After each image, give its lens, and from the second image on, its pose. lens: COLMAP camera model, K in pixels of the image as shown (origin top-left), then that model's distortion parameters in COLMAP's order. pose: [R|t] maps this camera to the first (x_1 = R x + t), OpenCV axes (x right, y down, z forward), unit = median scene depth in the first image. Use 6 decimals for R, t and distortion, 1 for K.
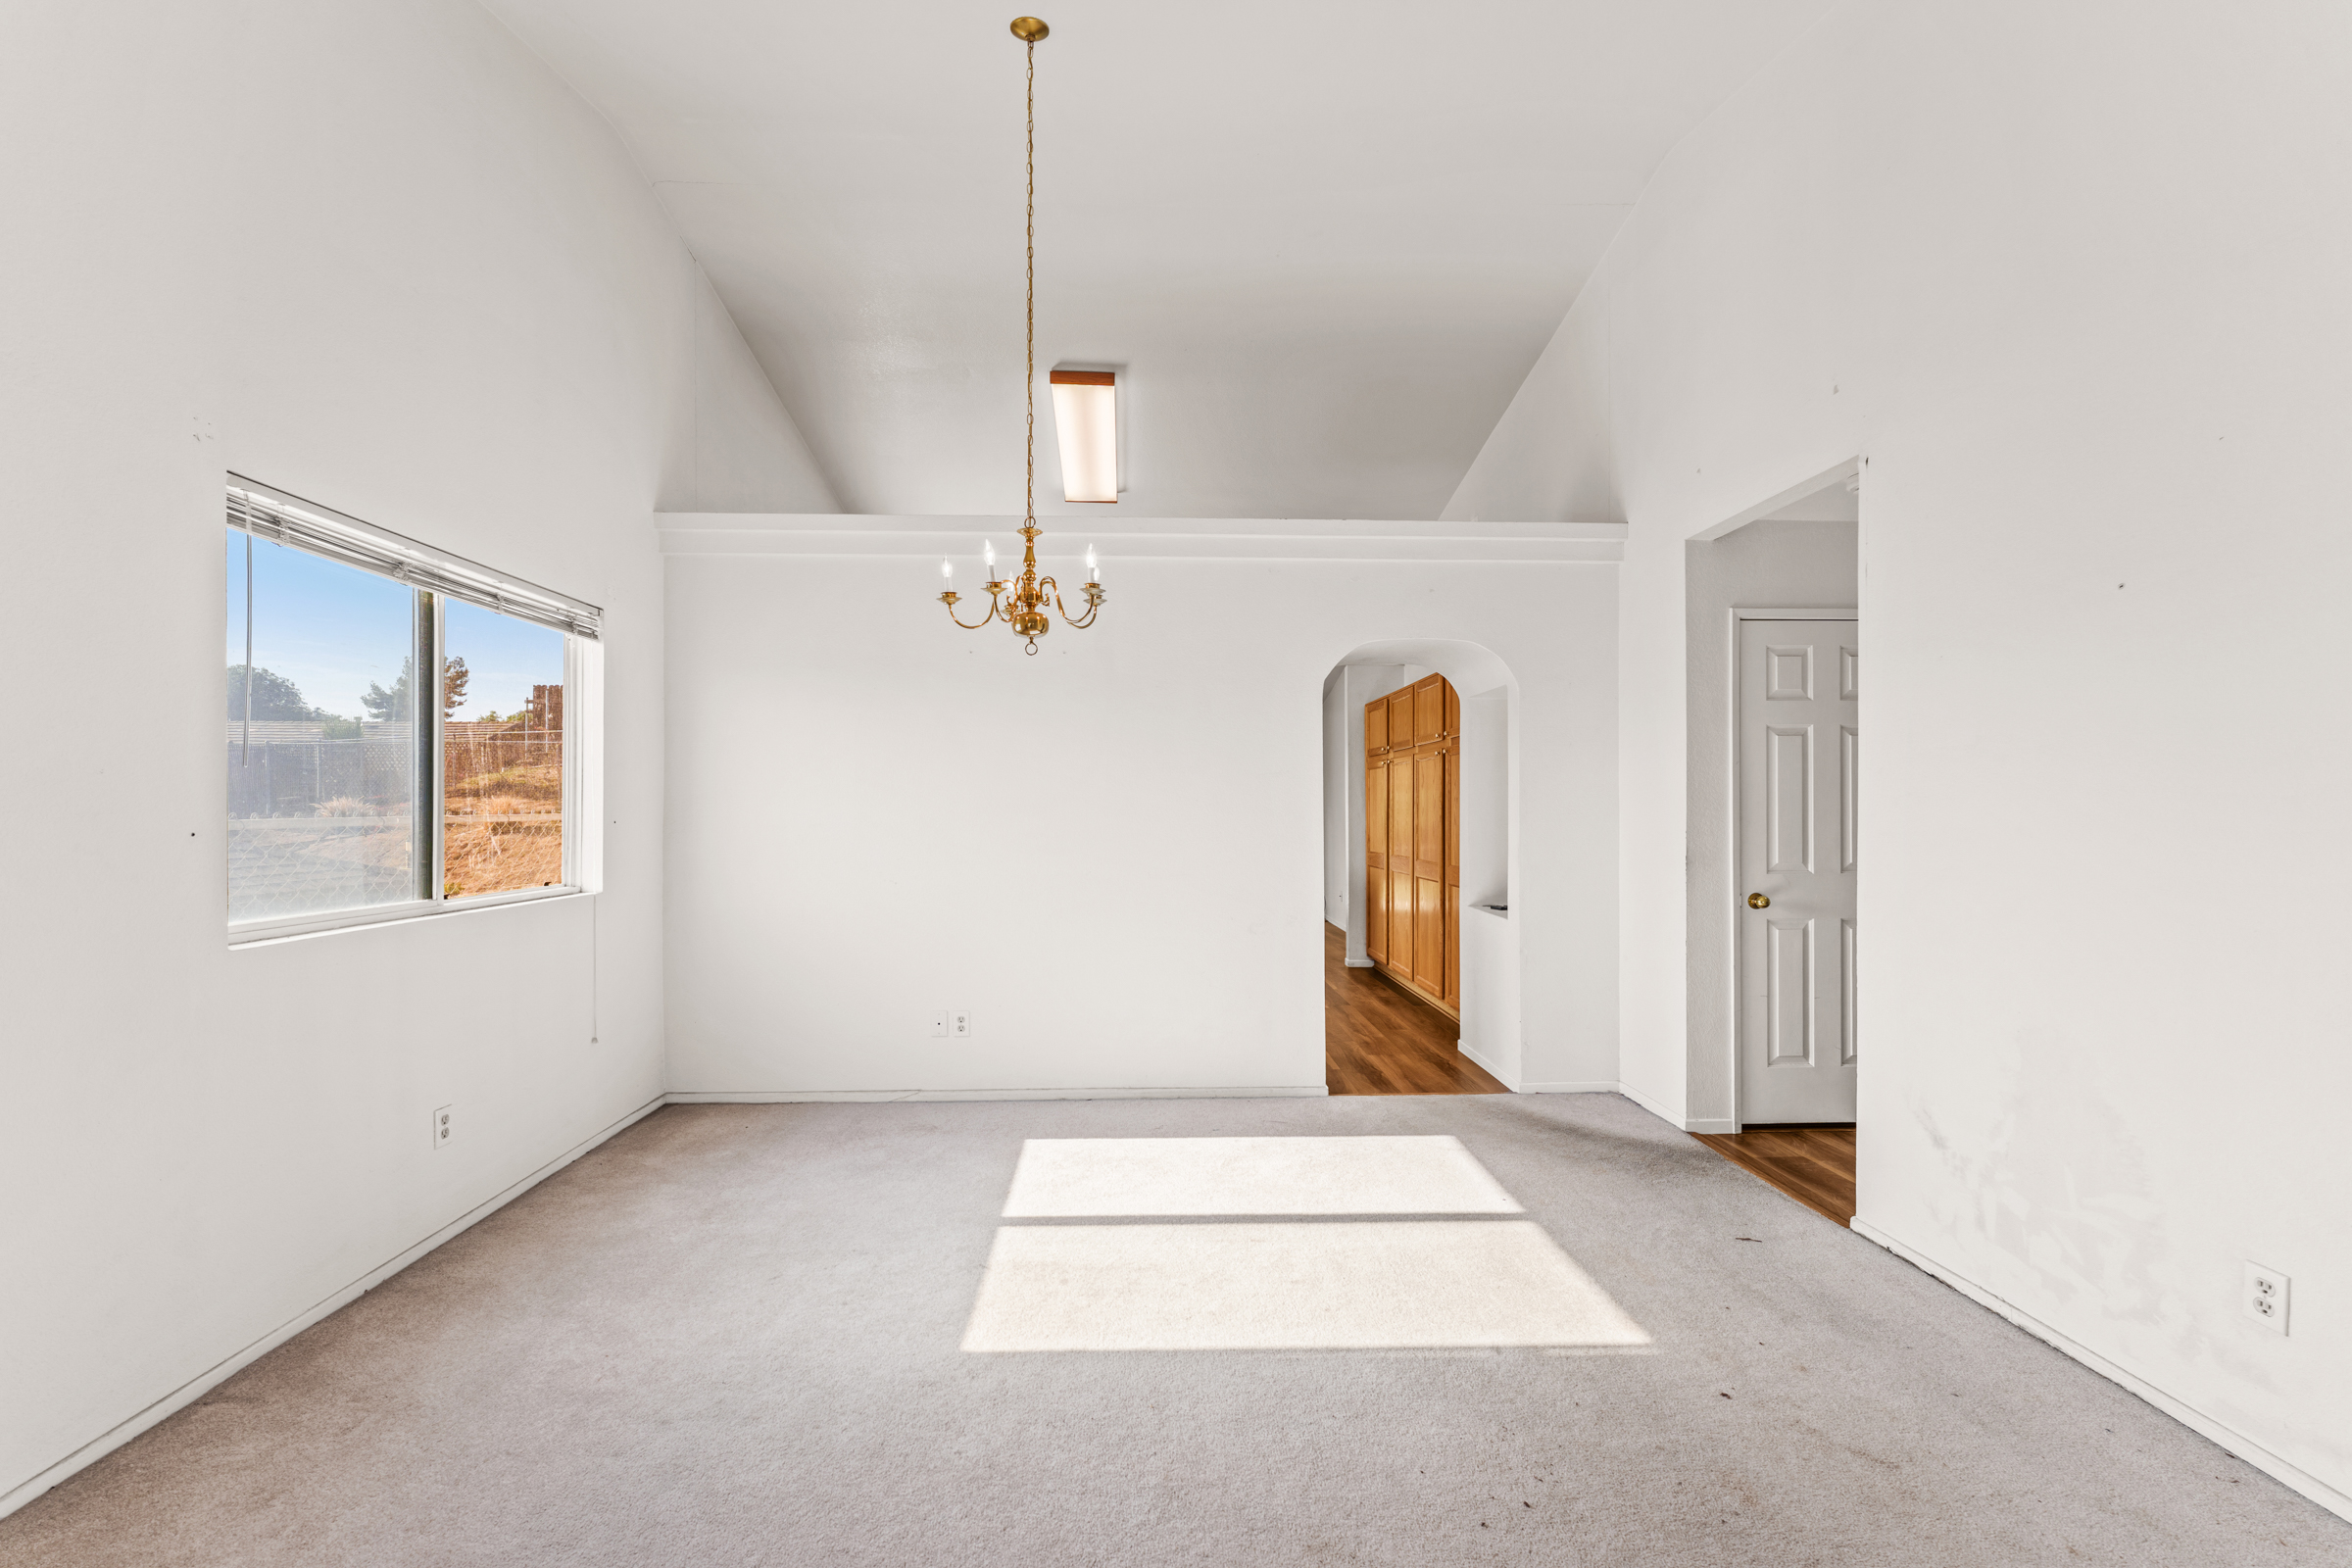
lens RADIAL K [[932.5, 0, 1164.9], [0, 932.5, 806.9], [0, 0, 1]] dist [0.001650, 0.000098]
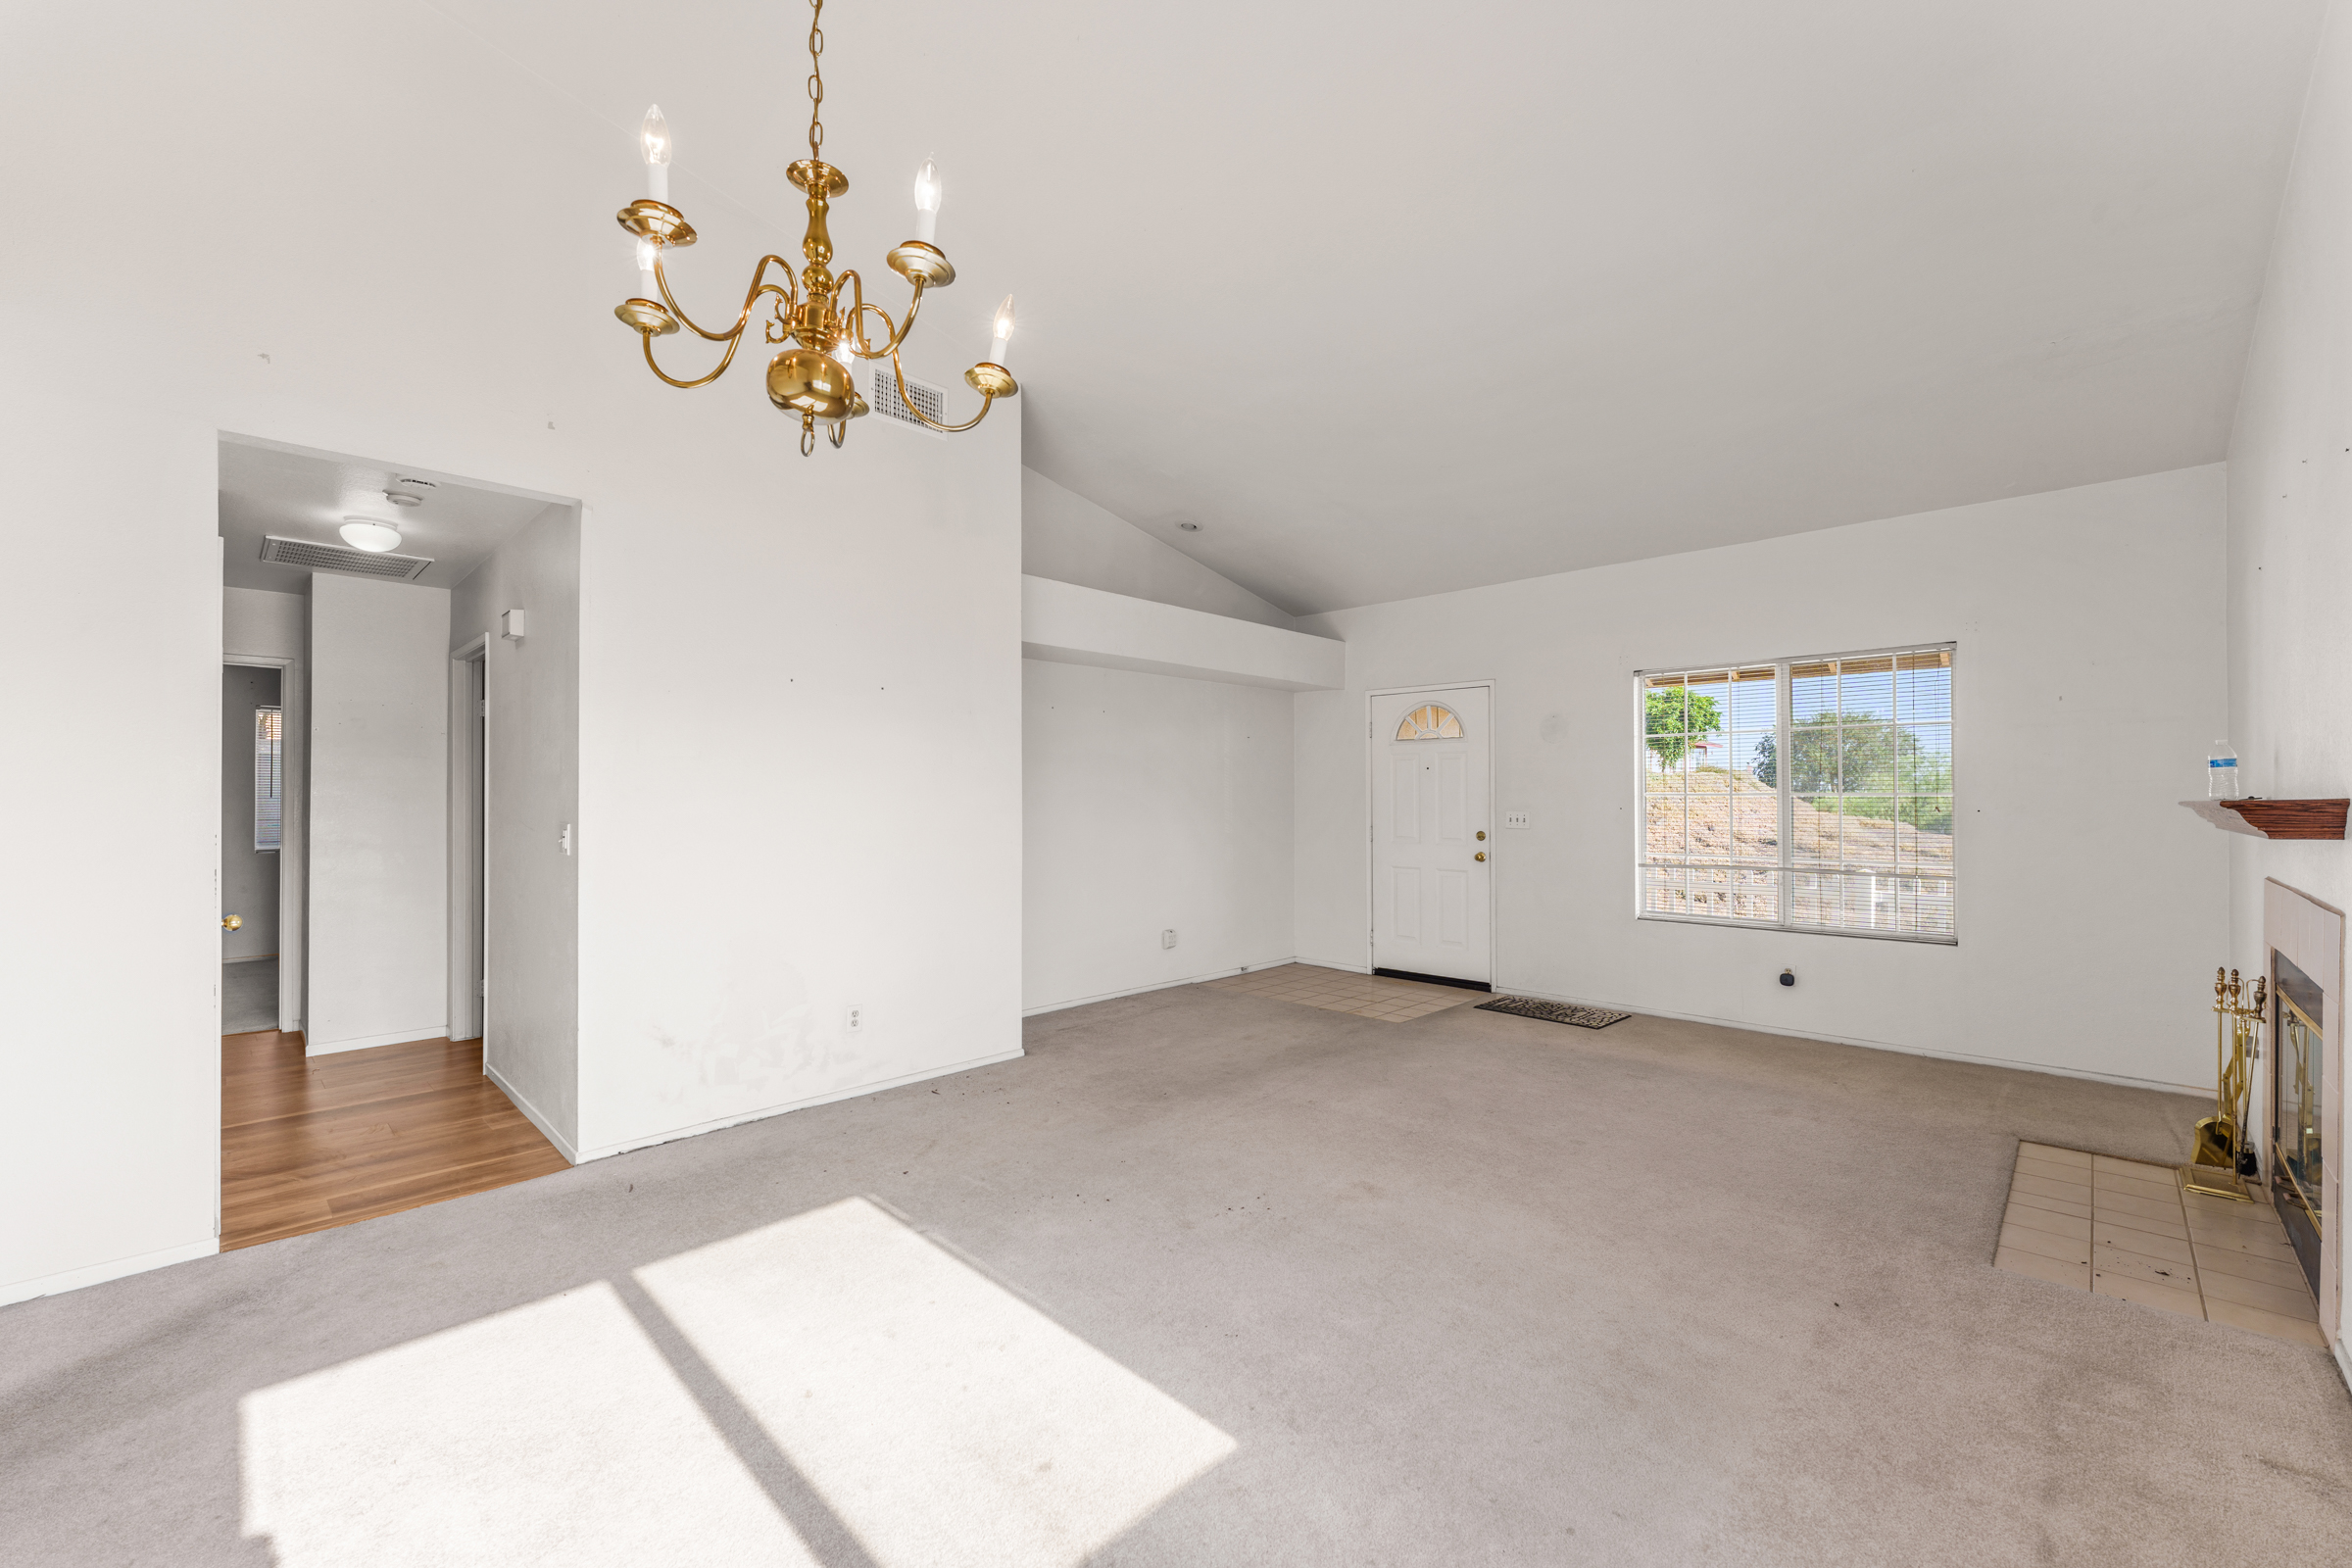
lens RADIAL K [[947.3, 0, 1172.5], [0, 947.3, 797.3], [0, 0, 1]] dist [-0.000574, 0.000140]
pose [[-0.688852, -0.001588, 0.724901, -0.574848], [0.001920, 0.999990, 0.004014, -0.006586], [-0.724900, 0.004157, -0.688842, 1.171955]]
